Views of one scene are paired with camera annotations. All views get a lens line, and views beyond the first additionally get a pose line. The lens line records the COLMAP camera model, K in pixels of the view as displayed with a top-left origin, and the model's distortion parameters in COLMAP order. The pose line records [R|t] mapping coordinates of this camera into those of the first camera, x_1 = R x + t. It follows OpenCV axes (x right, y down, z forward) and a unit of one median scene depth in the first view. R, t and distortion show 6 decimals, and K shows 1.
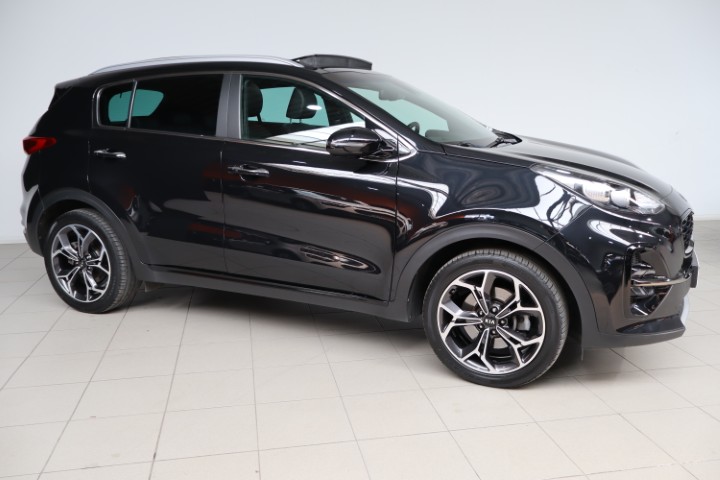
lens RADIAL K [[680.7, 0, 358.9], [0, 680.7, 234.4], [0, 0, 1]] dist [0.062479, 0.003692]
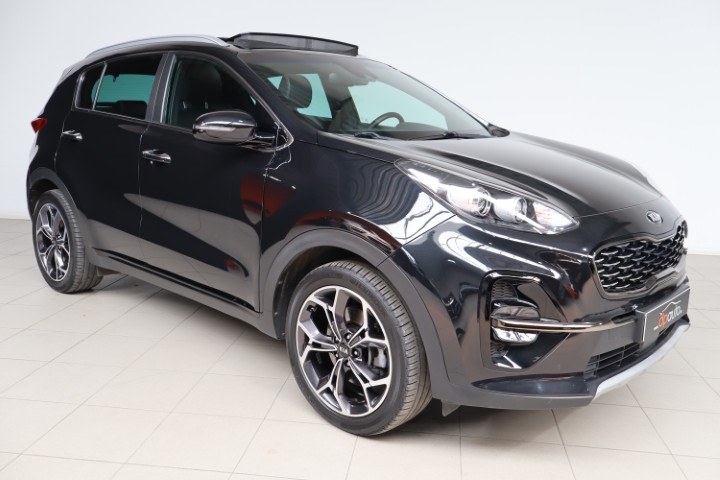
lens RADIAL K [[680.7, 0, 371.2], [0, 680.7, 235.2], [0, 0, 1]] dist [0.062479, 0.003692]
pose [[0.940493, 0.079851, -0.330298, 0.461635], [-0.083175, 0.996527, 0.004081, -0.014609], [0.329477, 0.023634, 0.943868, 0.231104]]
